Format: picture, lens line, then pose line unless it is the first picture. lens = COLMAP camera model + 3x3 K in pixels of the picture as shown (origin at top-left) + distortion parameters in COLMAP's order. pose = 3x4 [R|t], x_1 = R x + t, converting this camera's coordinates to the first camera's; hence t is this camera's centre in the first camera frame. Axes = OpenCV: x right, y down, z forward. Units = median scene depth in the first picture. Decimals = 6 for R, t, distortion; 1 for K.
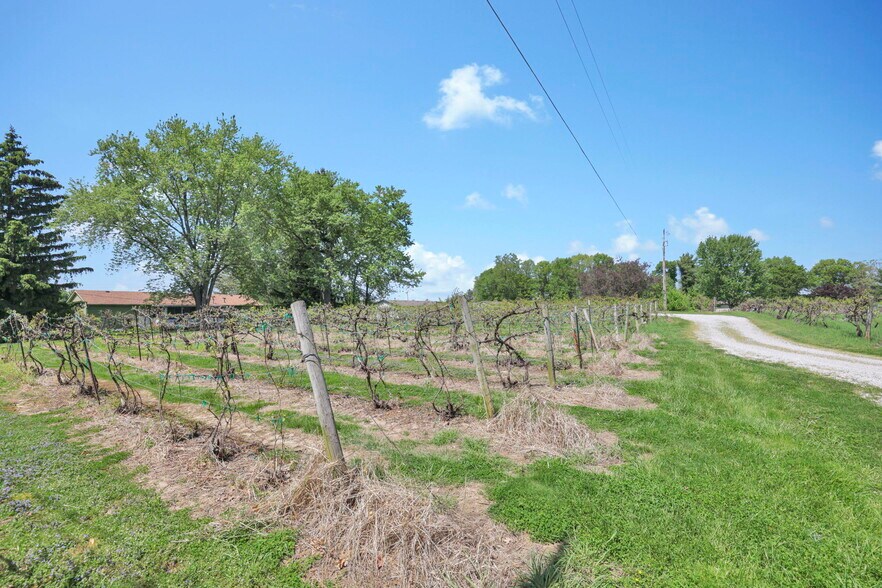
lens RADIAL K [[378.5, 0, 441.0], [0, 378.5, 294.0], [0, 0, 1]] dist [-0.040657, 0.009782]
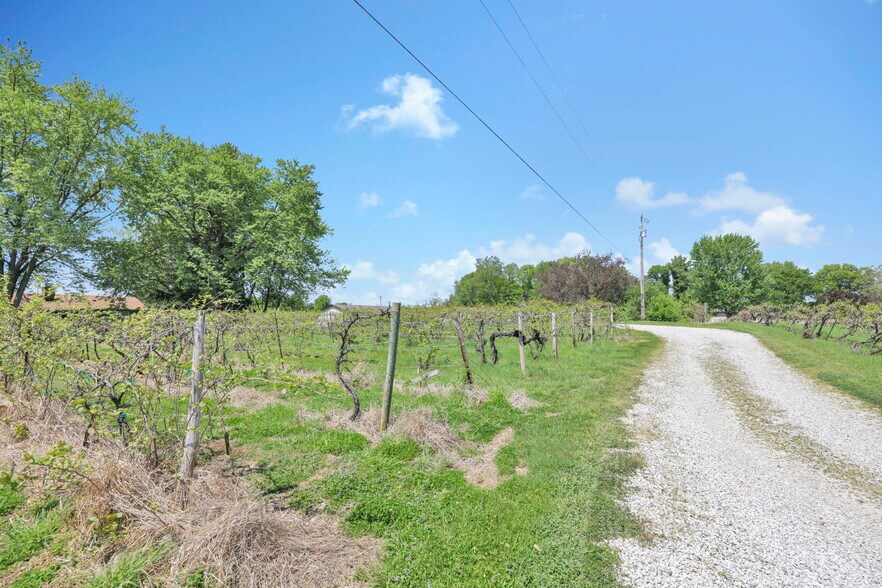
lens RADIAL K [[378.5, 0, 441.0], [0, 378.5, 294.0], [0, 0, 1]] dist [-0.040657, 0.009782]
pose [[0.999965, 0.006987, 0.004696, 0.087401], [-0.006911, 0.999849, -0.015972, 0.002654], [-0.004807, 0.015939, 0.999861, 0.111181]]
